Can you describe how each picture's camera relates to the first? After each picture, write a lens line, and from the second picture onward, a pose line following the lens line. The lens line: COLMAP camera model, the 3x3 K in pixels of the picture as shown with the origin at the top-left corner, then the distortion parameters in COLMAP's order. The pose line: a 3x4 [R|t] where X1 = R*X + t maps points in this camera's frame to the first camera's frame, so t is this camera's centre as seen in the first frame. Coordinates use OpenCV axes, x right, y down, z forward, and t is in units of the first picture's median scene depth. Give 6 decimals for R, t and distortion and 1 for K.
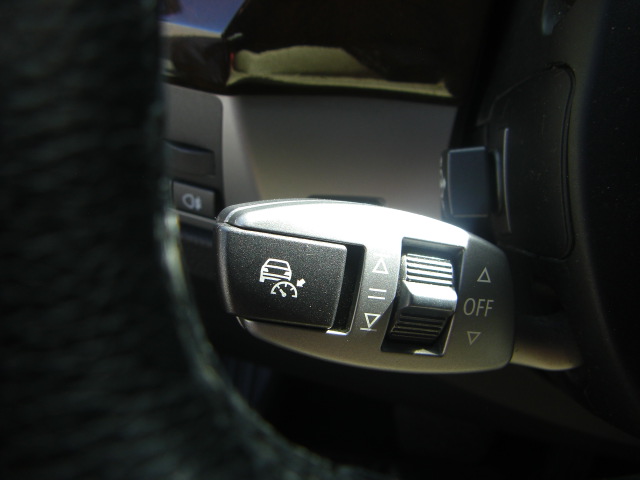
lens RADIAL K [[713.9, 0, 319.6], [0, 713.9, 238.9], [0, 0, 1]] dist [-0.140684, 0.000000]
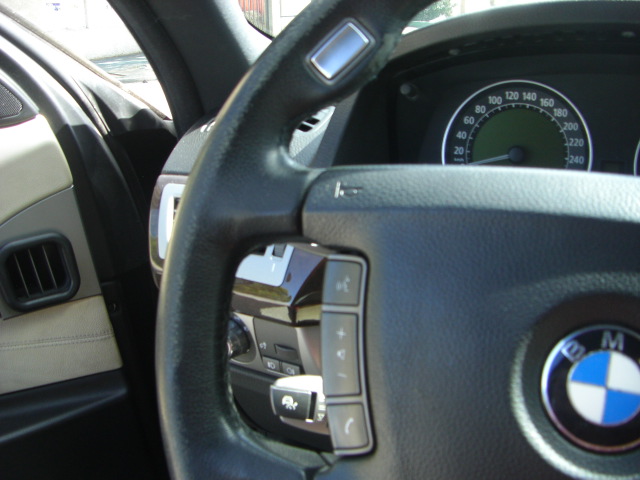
lens RADIAL K [[713.9, 0, 325.7], [0, 713.9, 239.3], [0, 0, 1]] dist [-0.140684, 0.000000]
pose [[0.961045, -0.079374, -0.264751, 0.935816], [0.027727, 0.980732, -0.193380, -0.041620], [0.274999, 0.178506, 0.944728, -1.944950]]
